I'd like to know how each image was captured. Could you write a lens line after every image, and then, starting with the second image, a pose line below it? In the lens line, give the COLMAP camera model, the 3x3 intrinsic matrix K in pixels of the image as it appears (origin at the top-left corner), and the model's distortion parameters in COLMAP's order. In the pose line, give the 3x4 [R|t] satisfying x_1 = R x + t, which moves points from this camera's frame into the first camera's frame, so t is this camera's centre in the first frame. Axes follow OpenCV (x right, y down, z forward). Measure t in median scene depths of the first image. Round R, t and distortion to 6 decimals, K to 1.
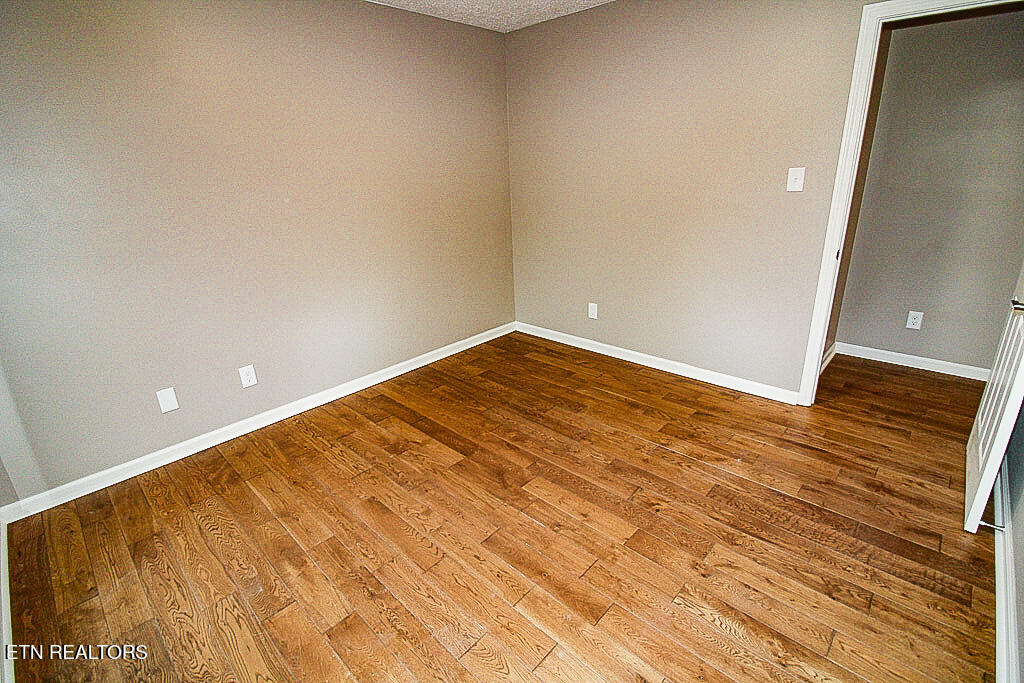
lens RADIAL K [[473.8, 0, 504.8], [0, 473.8, 319.9], [0, 0, 1]] dist [-0.004231, -0.009104]
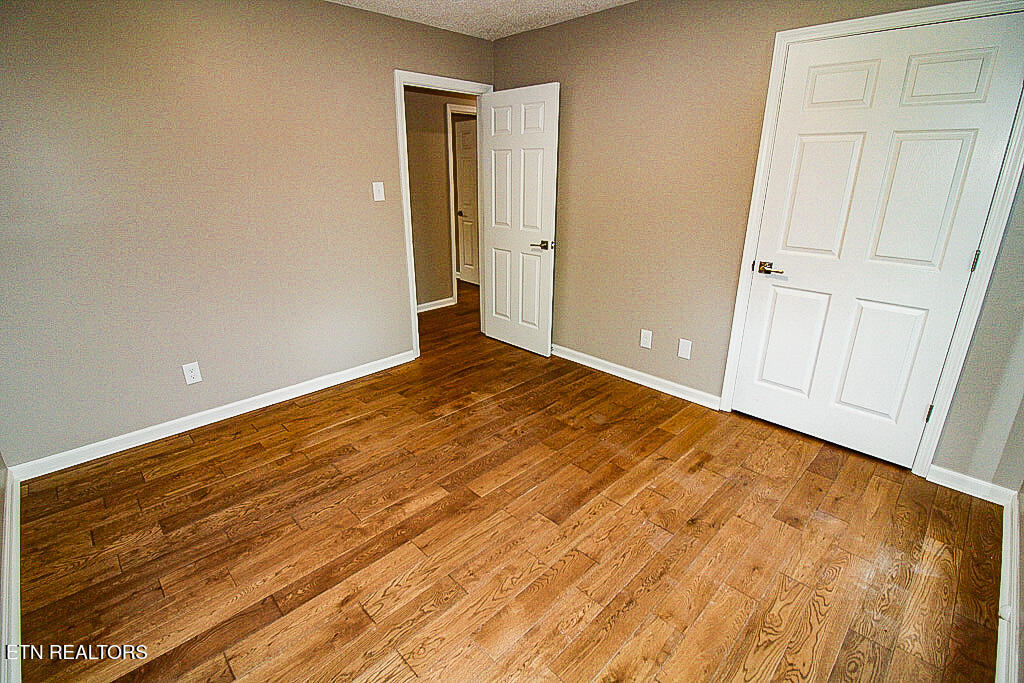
lens RADIAL K [[473.8, 0, 509.5], [0, 473.8, 323.2], [0, 0, 1]] dist [-0.004231, -0.009104]
pose [[0.036777, -0.266745, 0.963065, -0.702419], [0.304641, 0.920838, 0.243416, -0.174164], [-0.951757, 0.284437, 0.115127, 0.623996]]
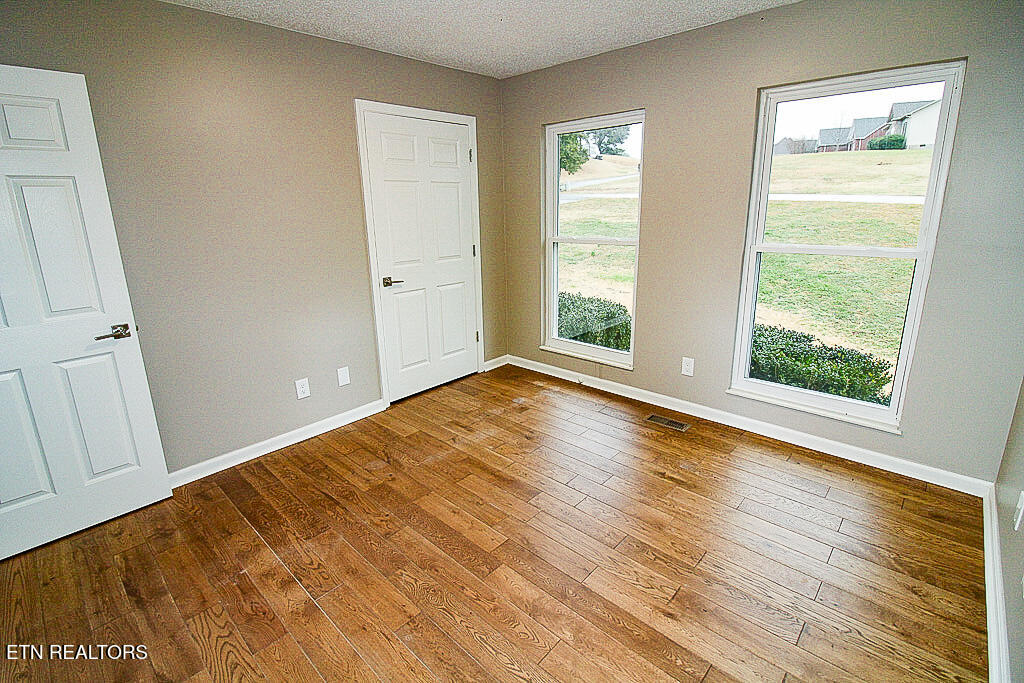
lens RADIAL K [[473.8, 0, 507.1], [0, 473.8, 328.6], [0, 0, 1]] dist [-0.004231, -0.009104]
pose [[-0.998148, 0.060405, 0.007156, 0.005715], [0.054833, 0.842603, 0.535736, -0.434469], [0.026332, 0.535137, -0.844355, 1.352007]]
